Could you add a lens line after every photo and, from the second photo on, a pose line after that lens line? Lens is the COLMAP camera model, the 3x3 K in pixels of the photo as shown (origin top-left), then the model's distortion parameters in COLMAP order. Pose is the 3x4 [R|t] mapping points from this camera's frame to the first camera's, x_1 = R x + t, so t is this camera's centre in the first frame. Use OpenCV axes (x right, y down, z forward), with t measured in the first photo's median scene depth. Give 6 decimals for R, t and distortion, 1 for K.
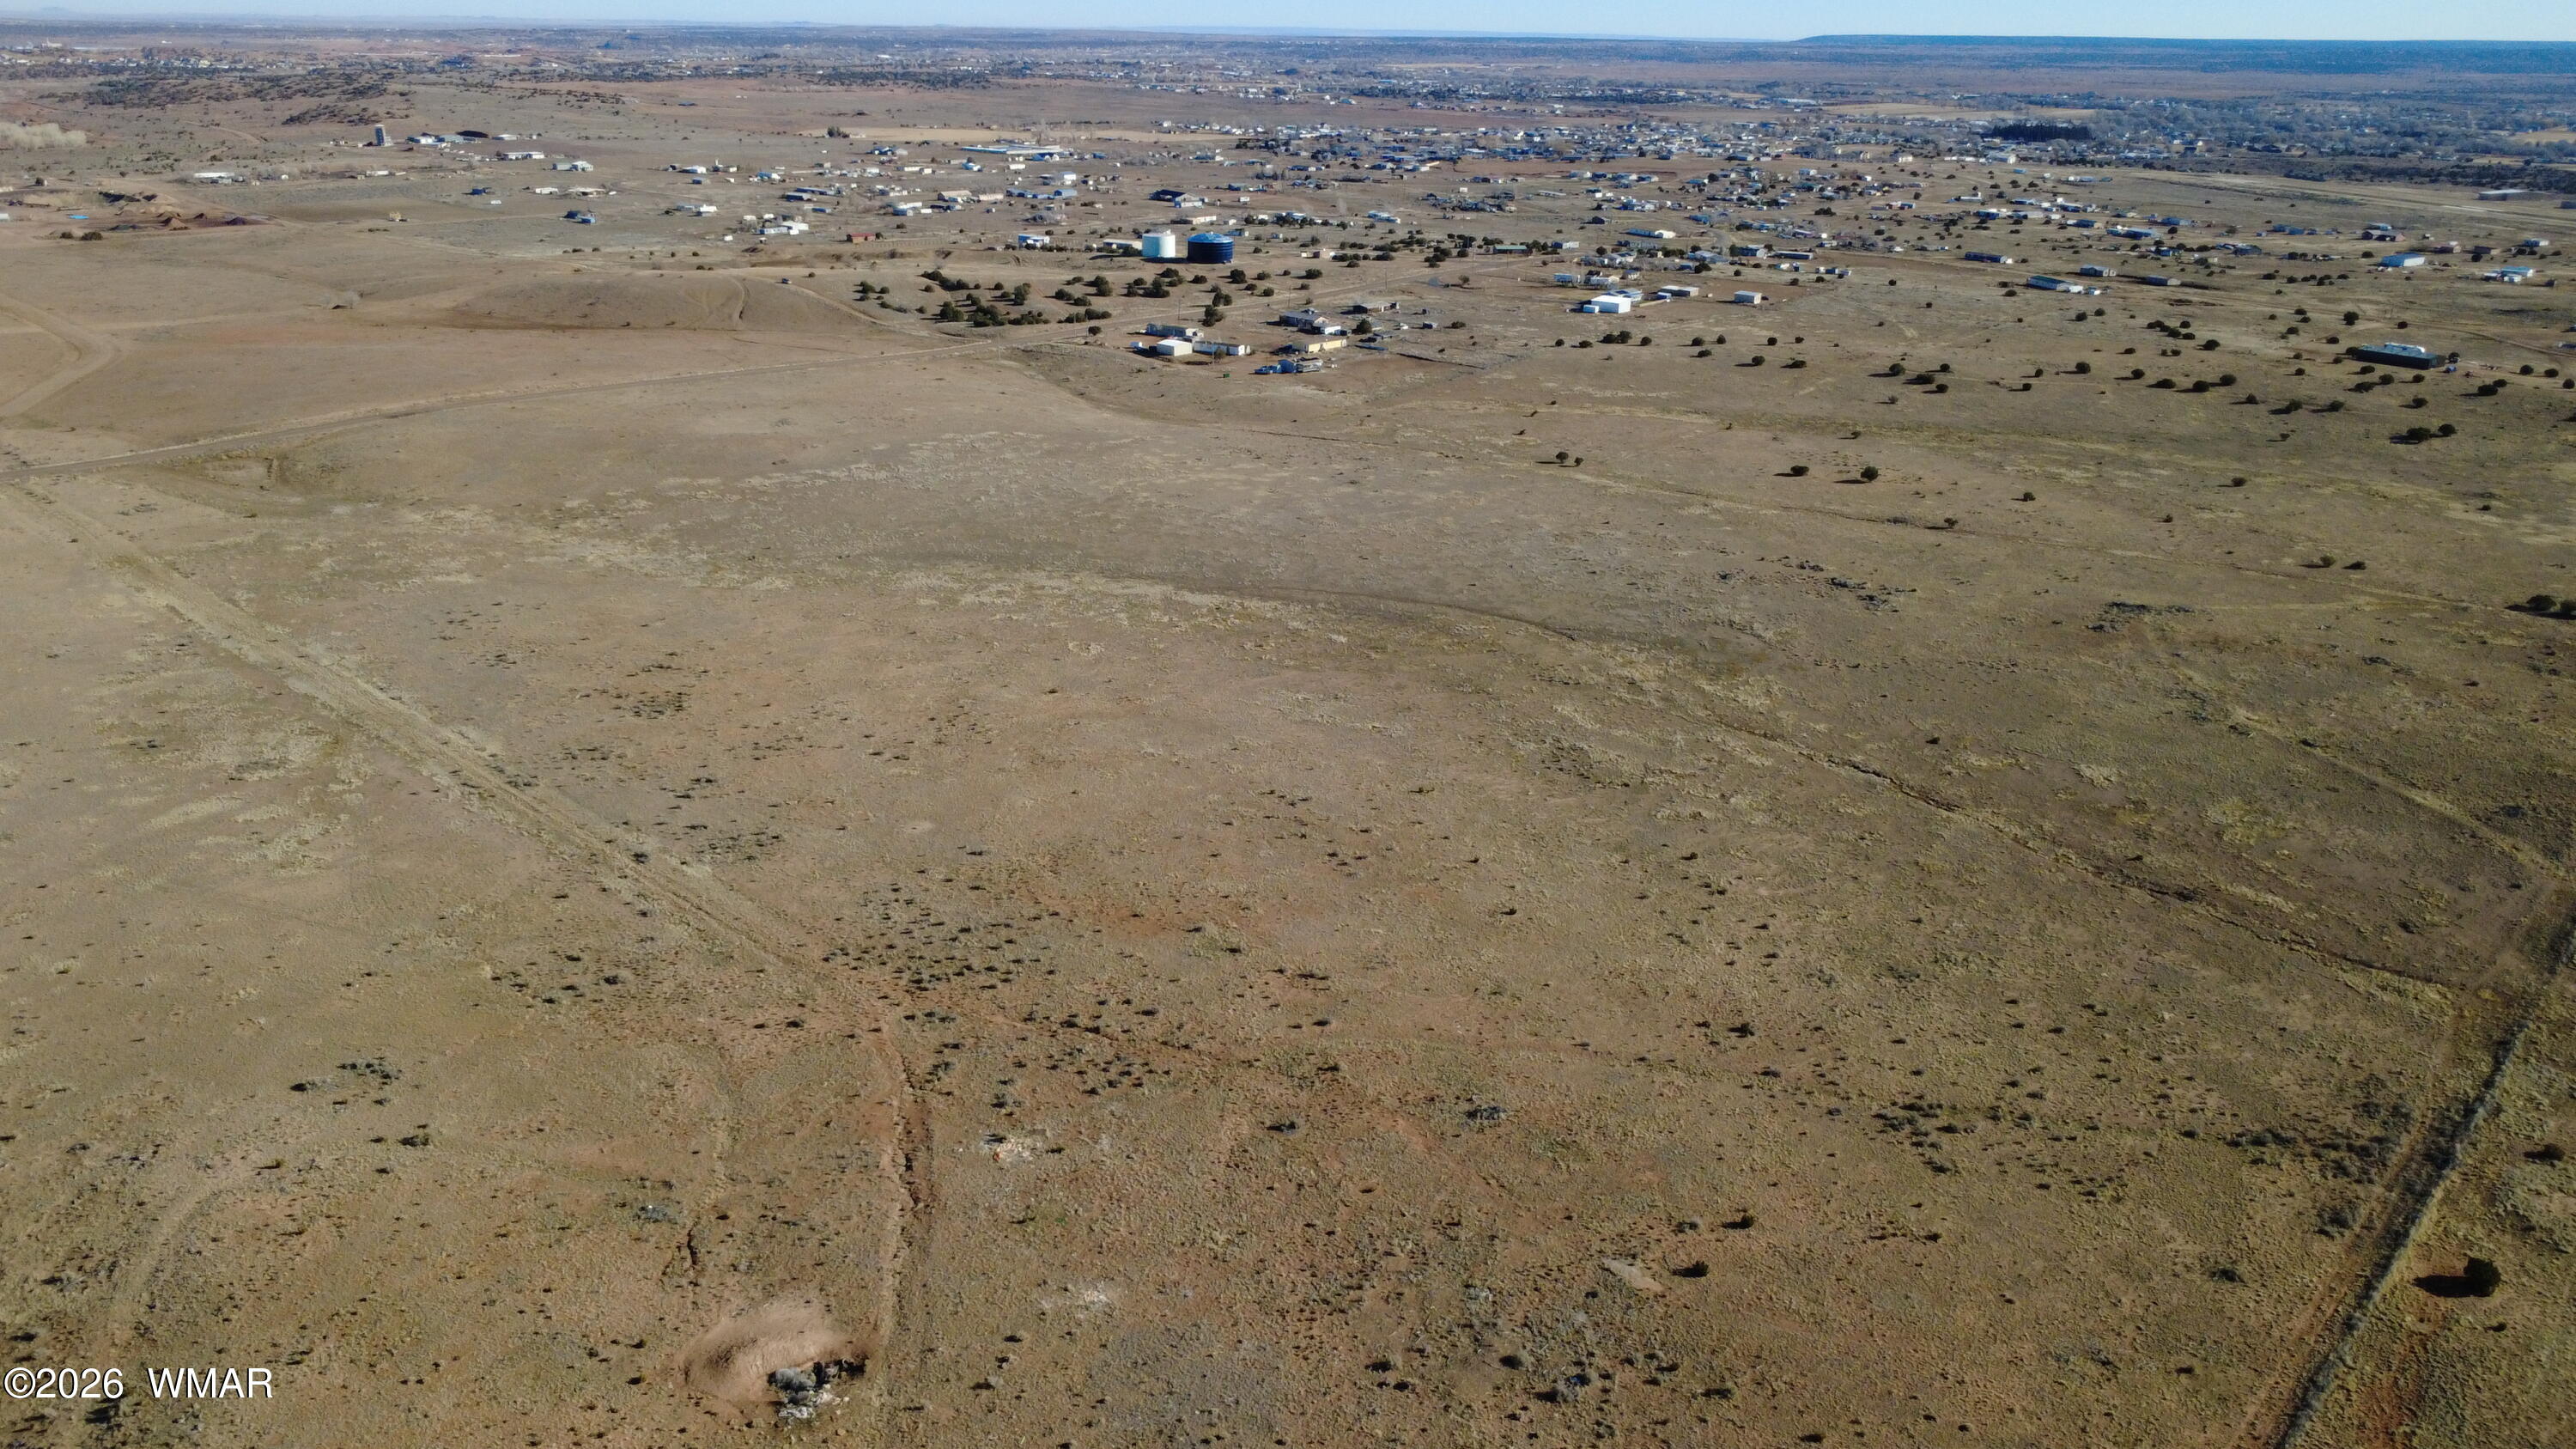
lens RADIAL K [[1950.0, 0, 1288.0], [0, 1950.0, 724.5], [0, 0, 1]] dist [0.002257, -0.004176]
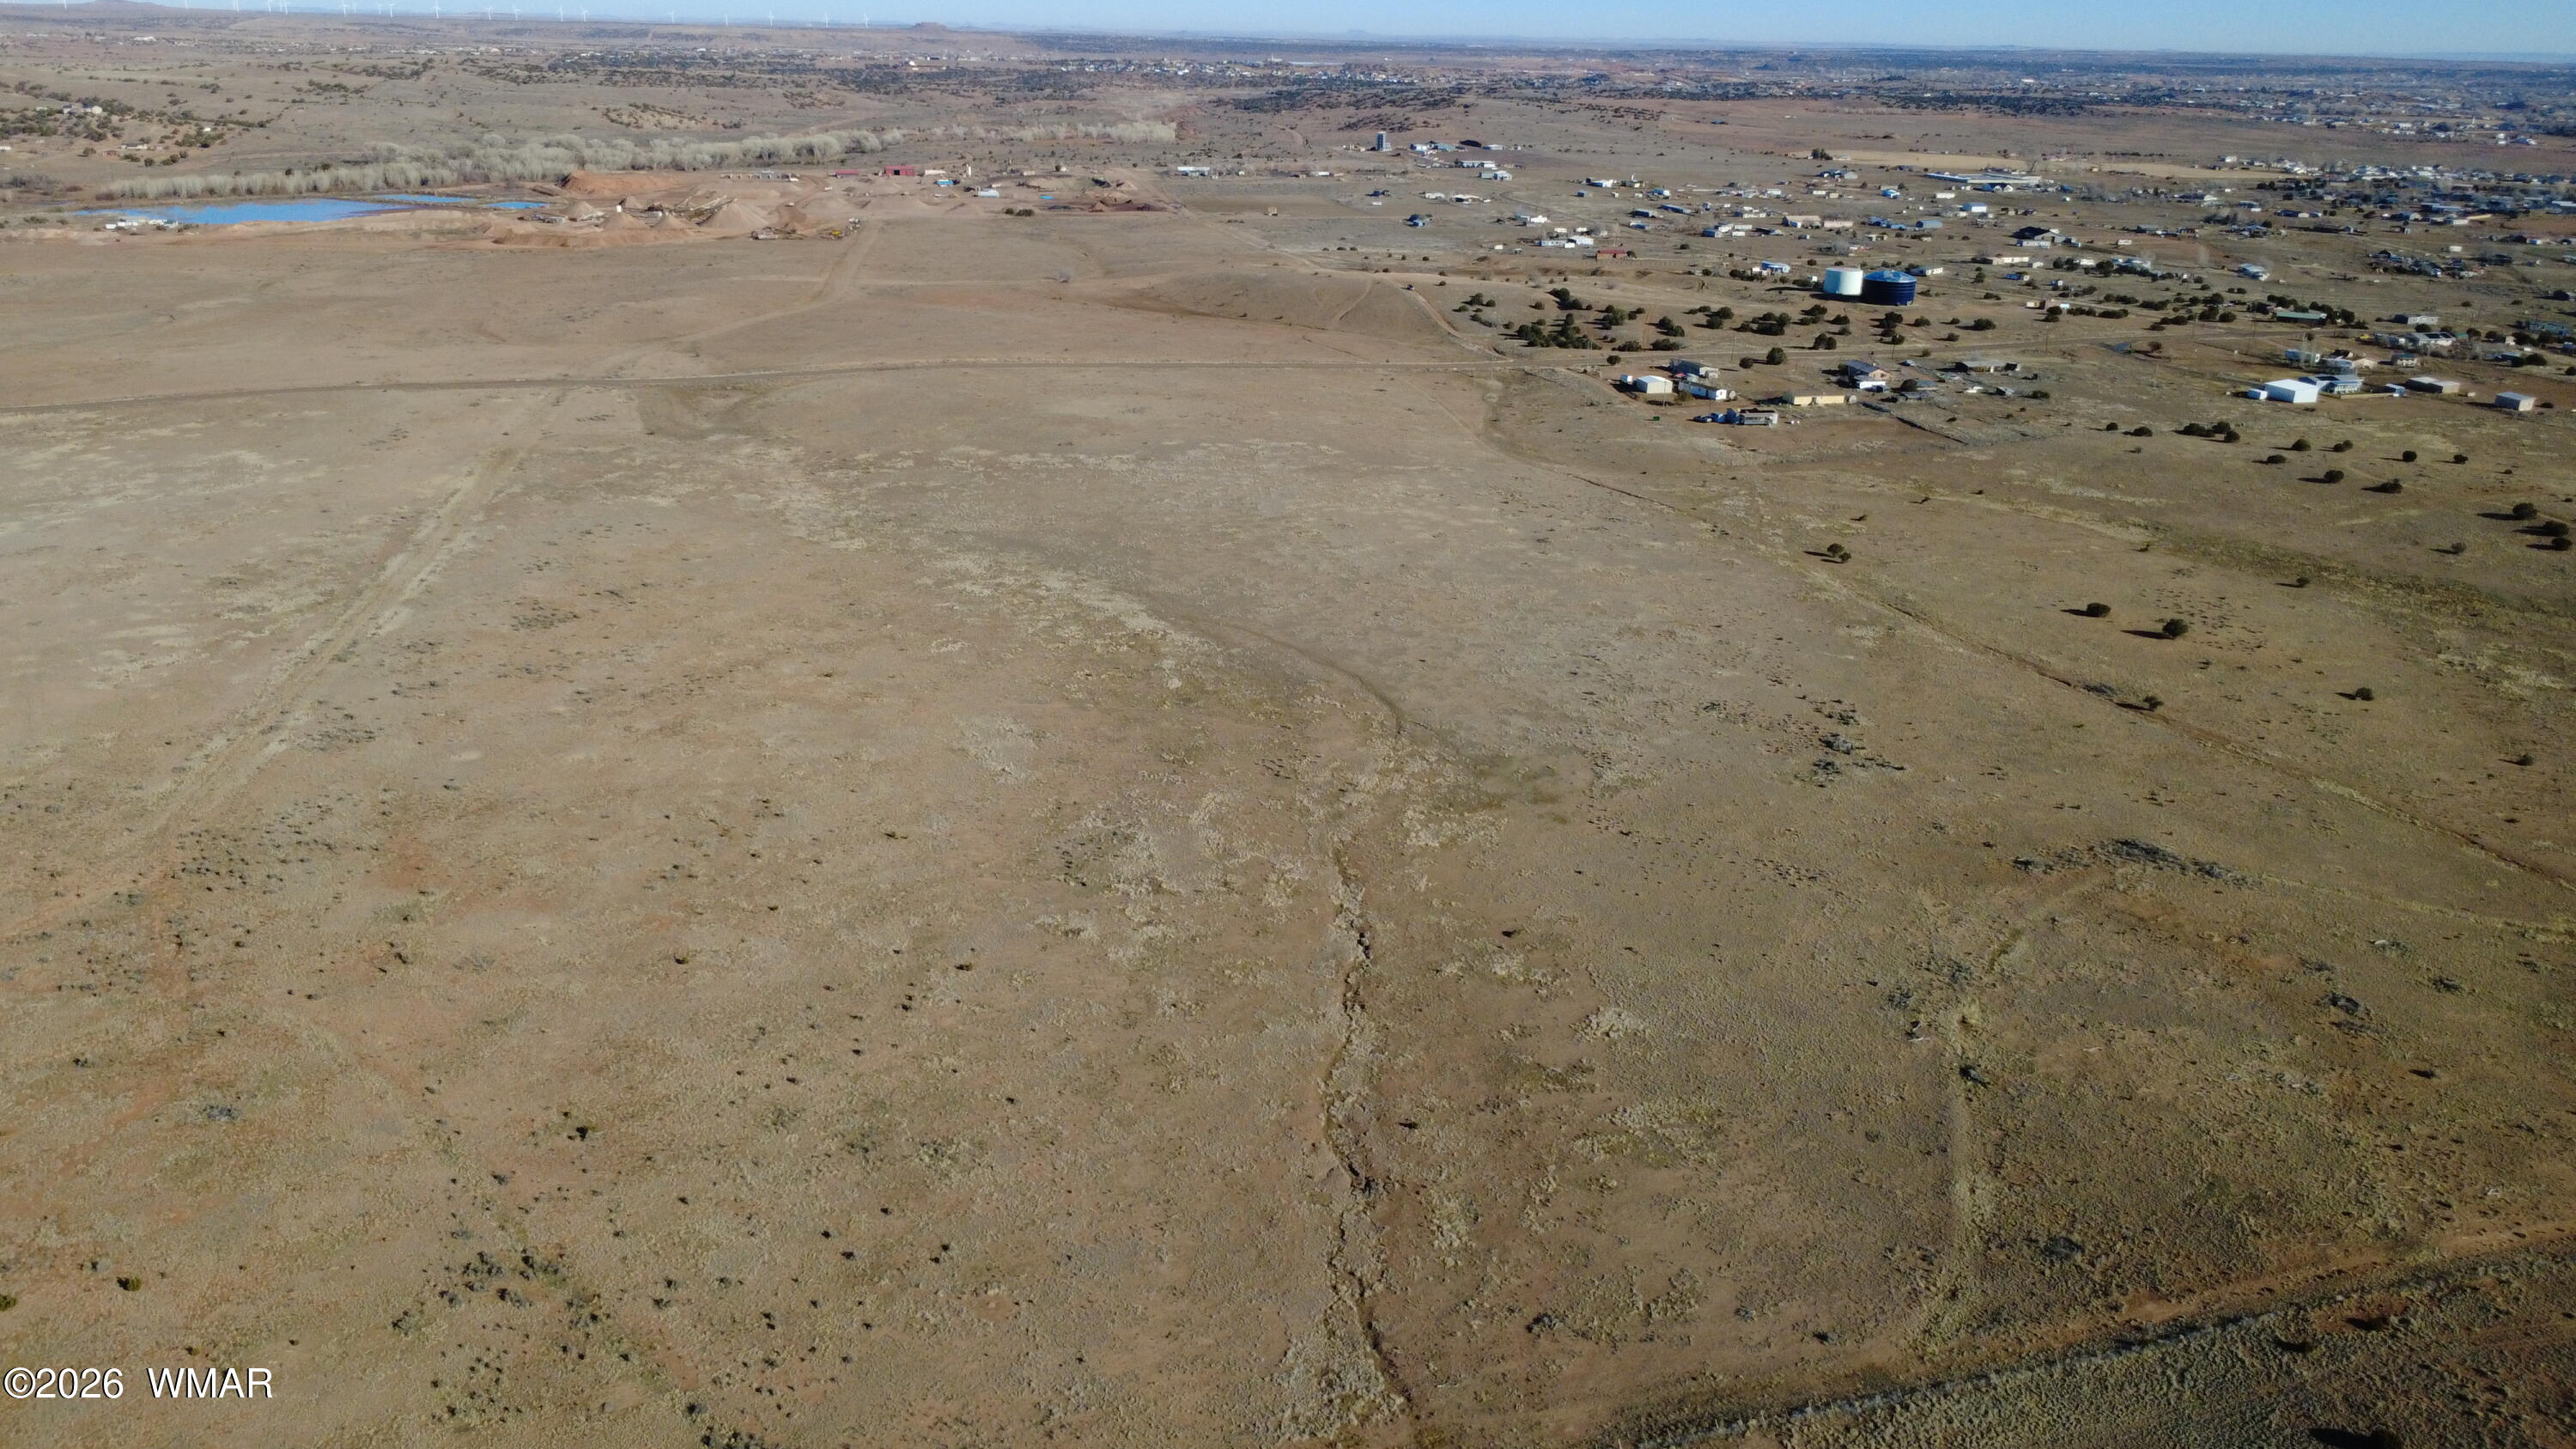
lens RADIAL K [[1950.0, 0, 1288.0], [0, 1950.0, 724.5], [0, 0, 1]] dist [0.002257, -0.004176]
pose [[0.816754, 0.193720, -0.543494, 0.219969], [-0.199928, 0.978616, 0.048363, -0.030764], [0.541240, 0.069159, 0.838019, 0.097576]]
